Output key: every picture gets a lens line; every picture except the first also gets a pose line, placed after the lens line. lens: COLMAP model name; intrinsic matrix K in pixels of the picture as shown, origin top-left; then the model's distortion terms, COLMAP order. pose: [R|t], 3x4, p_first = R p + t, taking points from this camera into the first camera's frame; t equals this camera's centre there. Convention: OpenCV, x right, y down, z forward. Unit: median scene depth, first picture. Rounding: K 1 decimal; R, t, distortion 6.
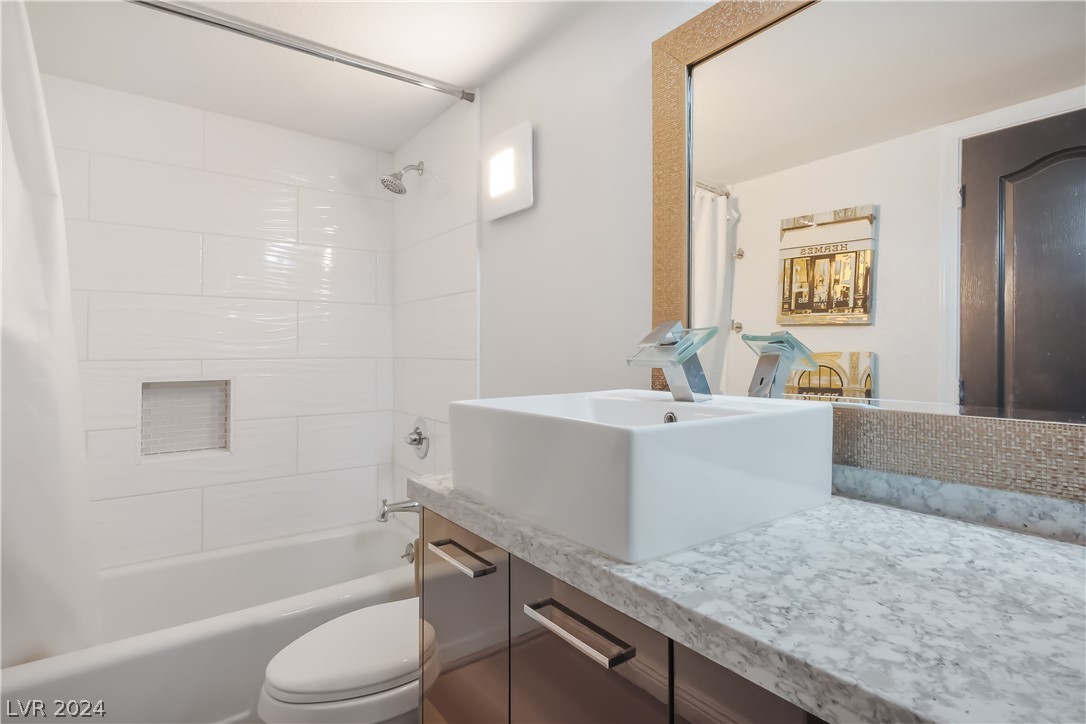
lens RADIAL K [[551.1, 0, 543.8], [0, 551.1, 359.0], [0, 0, 1]] dist [-0.007561, 0.003307]
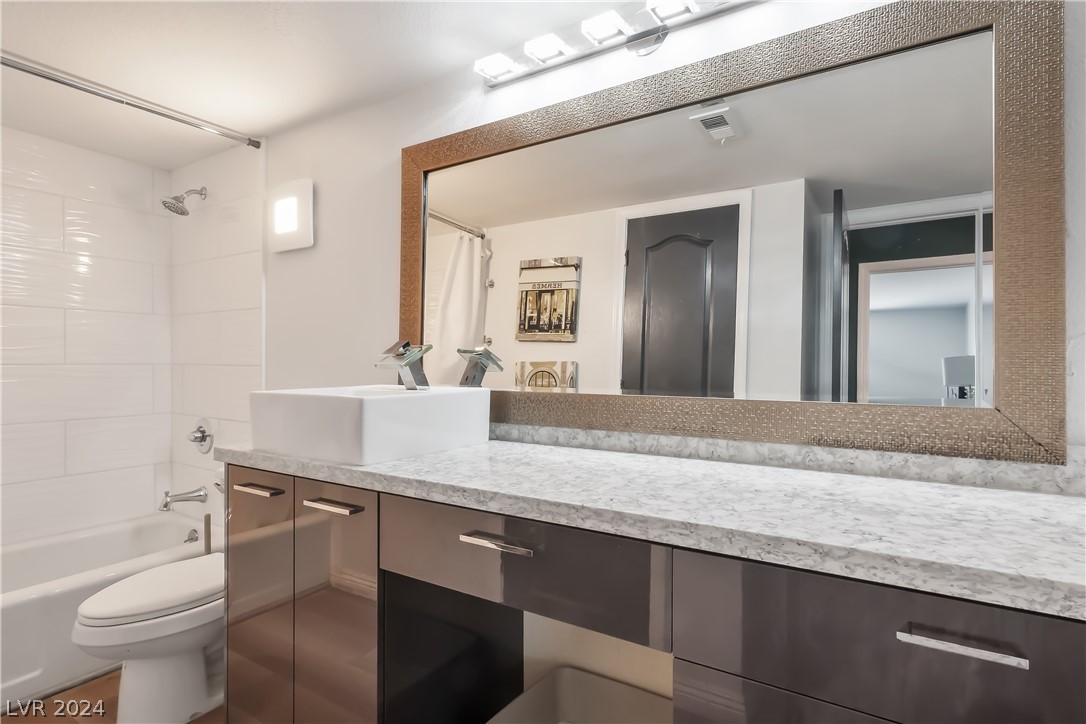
lens RADIAL K [[551.1, 0, 557.9], [0, 551.1, 361.3], [0, 0, 1]] dist [-0.007561, 0.003307]
pose [[0.923295, 0.004678, 0.384063, 0.012934], [0.000528, 0.999909, -0.013449, 0.006823], [-0.384091, 0.012621, 0.923209, -0.320653]]
